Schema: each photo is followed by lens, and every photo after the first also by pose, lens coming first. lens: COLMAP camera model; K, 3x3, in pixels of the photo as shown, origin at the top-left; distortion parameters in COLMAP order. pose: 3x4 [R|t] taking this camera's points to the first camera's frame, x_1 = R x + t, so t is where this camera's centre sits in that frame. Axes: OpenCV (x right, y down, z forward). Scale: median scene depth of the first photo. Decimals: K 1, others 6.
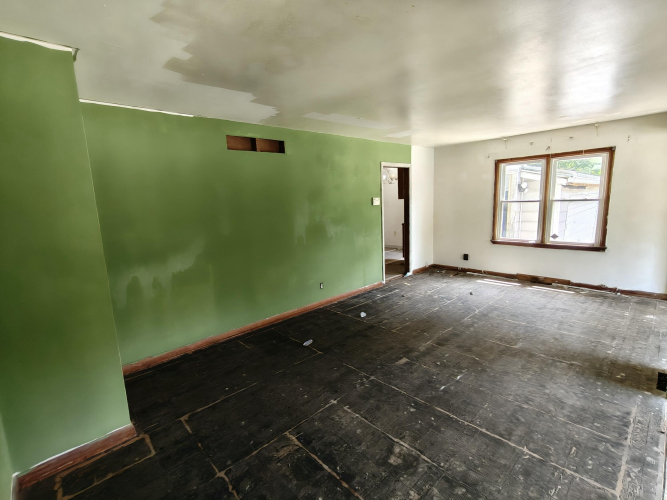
lens RADIAL K [[315.1, 0, 332.7], [0, 315.1, 249.7], [0, 0, 1]] dist [0.001144, -0.000076]
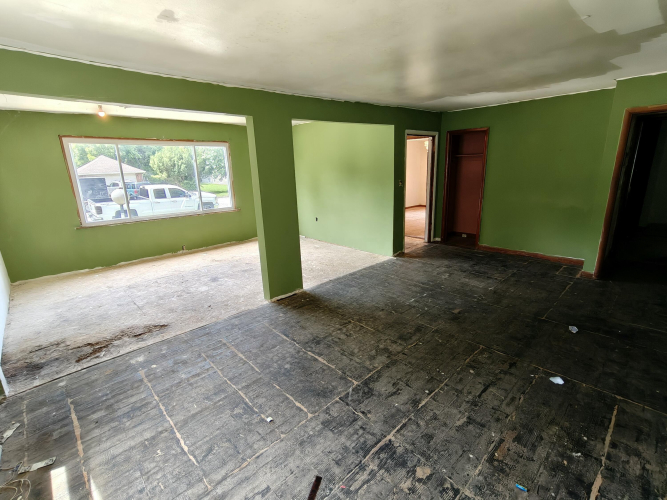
lens RADIAL K [[315.1, 0, 333.2], [0, 315.1, 249.2], [0, 0, 1]] dist [0.001144, -0.000076]
pose [[-0.997130, 0.075176, 0.008993, 0.691204], [0.072177, 0.907967, 0.412779, -0.388241], [0.022866, 0.412243, -0.910787, 2.080299]]
